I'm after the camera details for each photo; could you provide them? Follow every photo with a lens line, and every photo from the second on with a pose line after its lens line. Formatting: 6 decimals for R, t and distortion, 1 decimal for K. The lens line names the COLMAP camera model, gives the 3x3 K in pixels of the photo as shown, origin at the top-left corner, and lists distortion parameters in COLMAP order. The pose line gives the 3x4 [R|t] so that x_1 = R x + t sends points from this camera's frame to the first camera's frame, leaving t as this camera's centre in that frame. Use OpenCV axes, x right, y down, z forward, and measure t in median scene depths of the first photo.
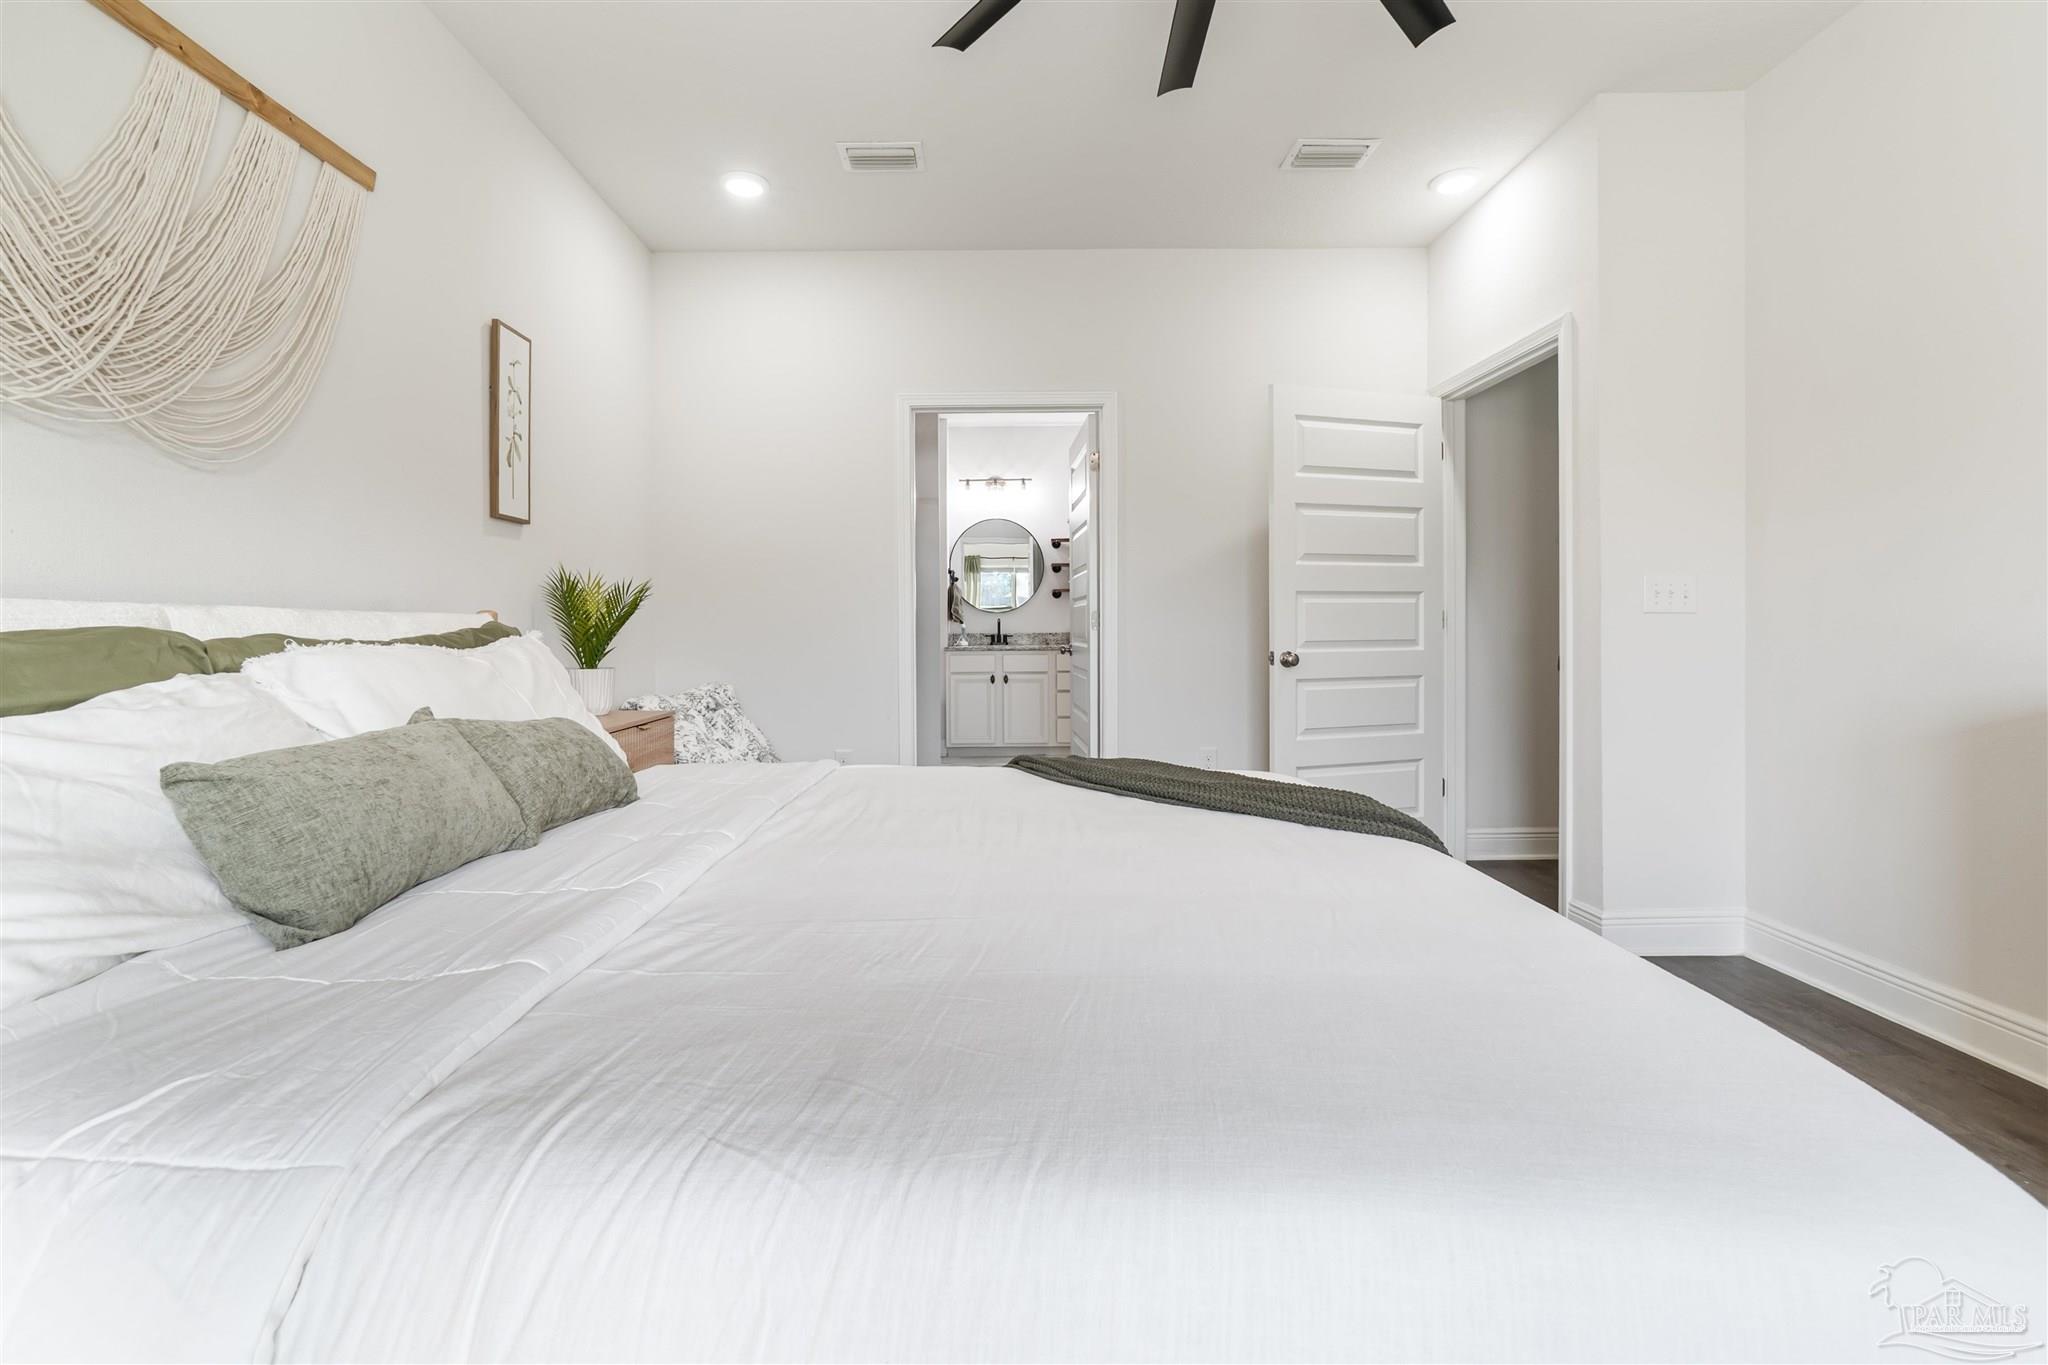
lens RADIAL K [[900.3, 0, 1014.9], [0, 900.3, 626.9], [0, 0, 1]] dist [-0.000279, 0.000061]
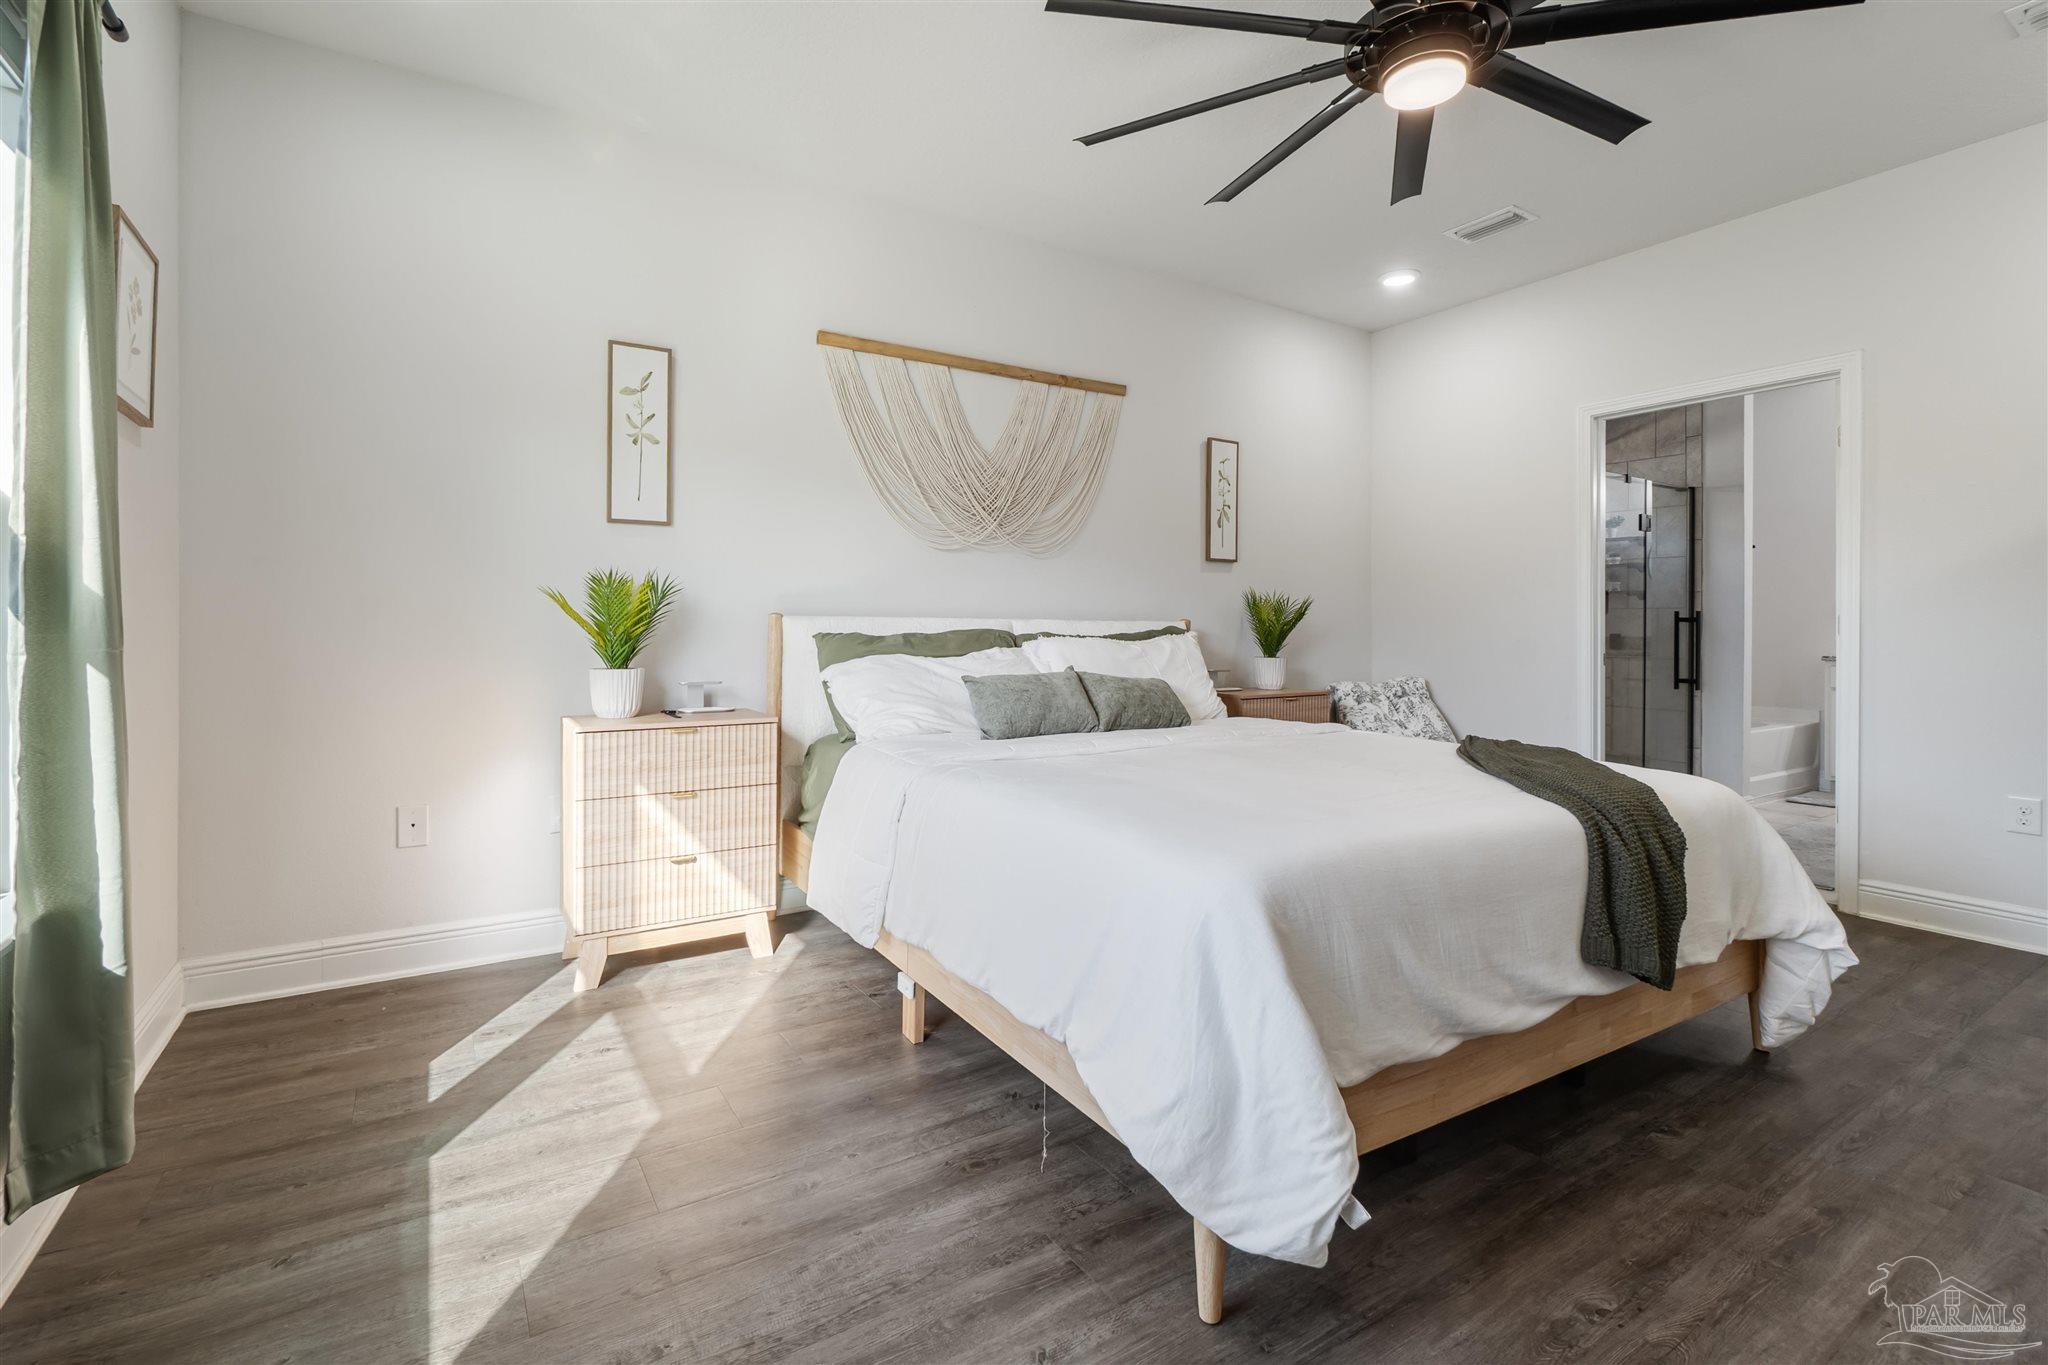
lens RADIAL K [[900.3, 0, 1014.9], [0, 900.3, 626.9], [0, 0, 1]] dist [-0.000279, 0.000061]
pose [[0.554952, 0.004370, -0.831871, 0.564659], [-0.005078, 0.999985, 0.001866, -0.005068], [0.831867, 0.003189, 0.554966, -0.177885]]
